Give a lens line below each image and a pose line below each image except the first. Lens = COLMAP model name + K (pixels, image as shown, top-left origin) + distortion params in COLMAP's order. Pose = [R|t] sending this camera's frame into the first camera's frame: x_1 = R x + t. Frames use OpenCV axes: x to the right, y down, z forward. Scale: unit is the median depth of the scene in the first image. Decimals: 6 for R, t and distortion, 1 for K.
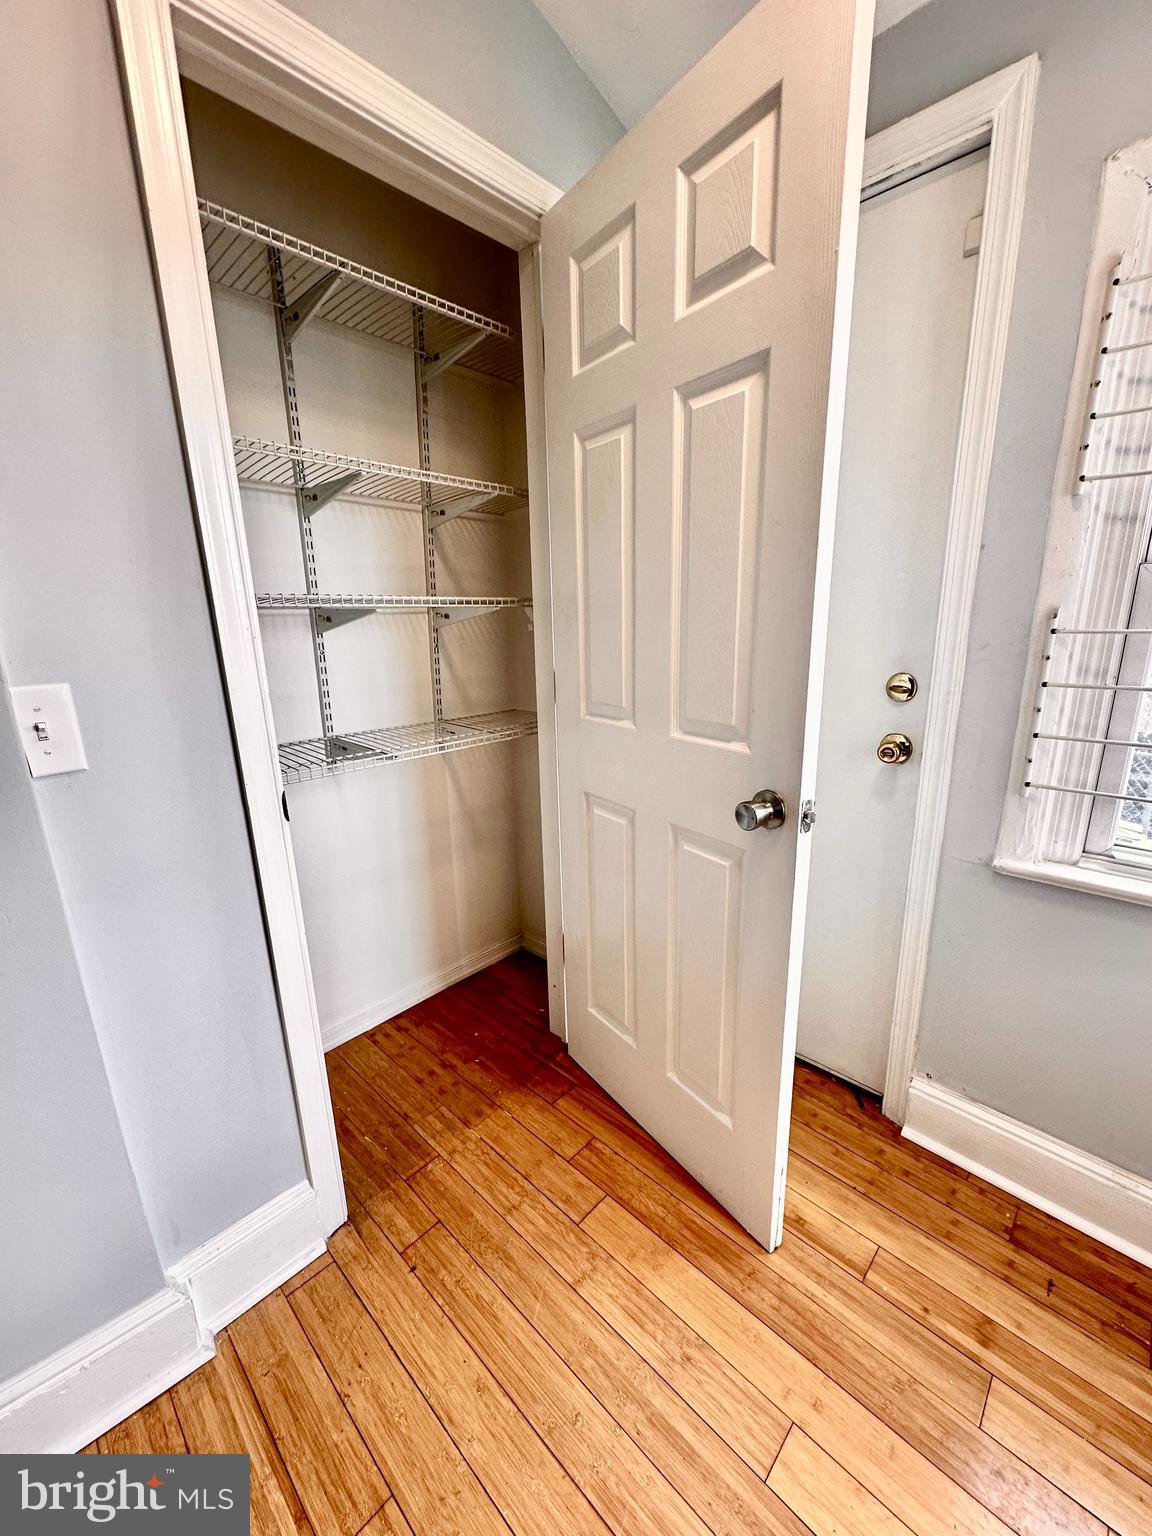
lens RADIAL K [[612.5, 0, 573.8], [0, 612.5, 769.0], [0, 0, 1]] dist [0.000010, 0.000772]
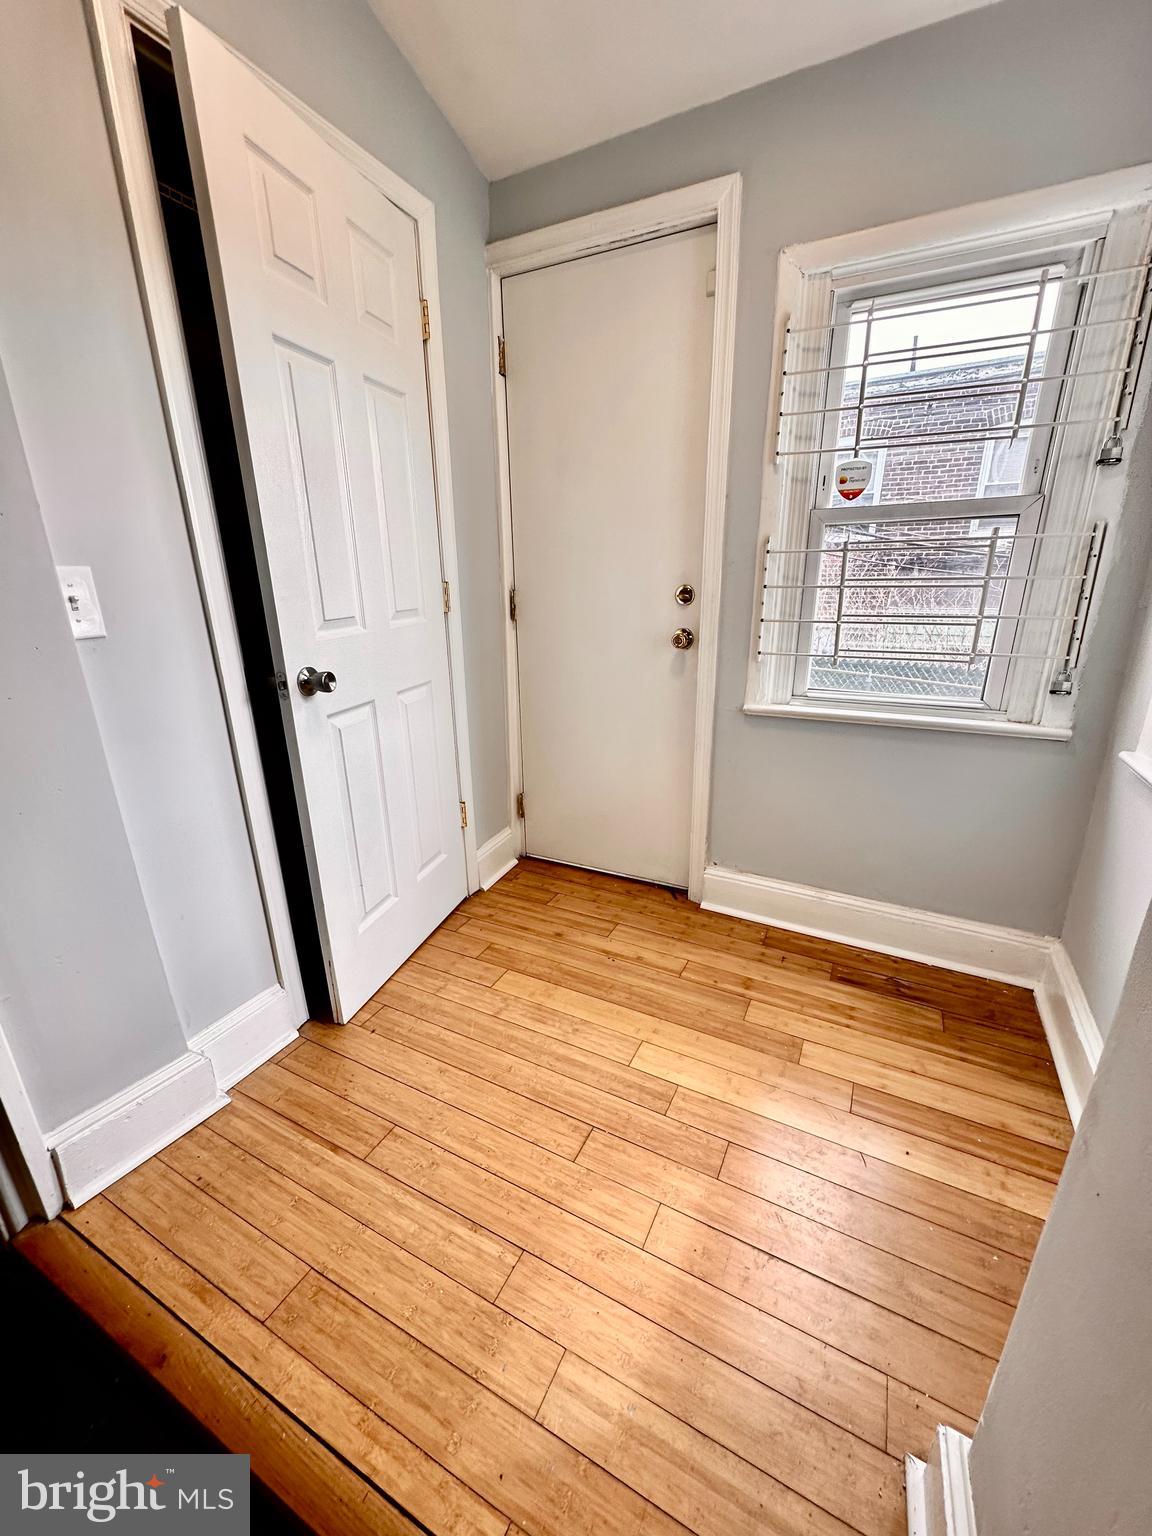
lens RADIAL K [[612.5, 0, 573.1], [0, 612.5, 765.8], [0, 0, 1]] dist [0.000010, 0.000772]
pose [[0.957884, -0.077801, 0.276415, -0.178852], [0.061567, 0.995855, 0.066947, 0.187249], [-0.280477, -0.047110, 0.958704, -0.398552]]
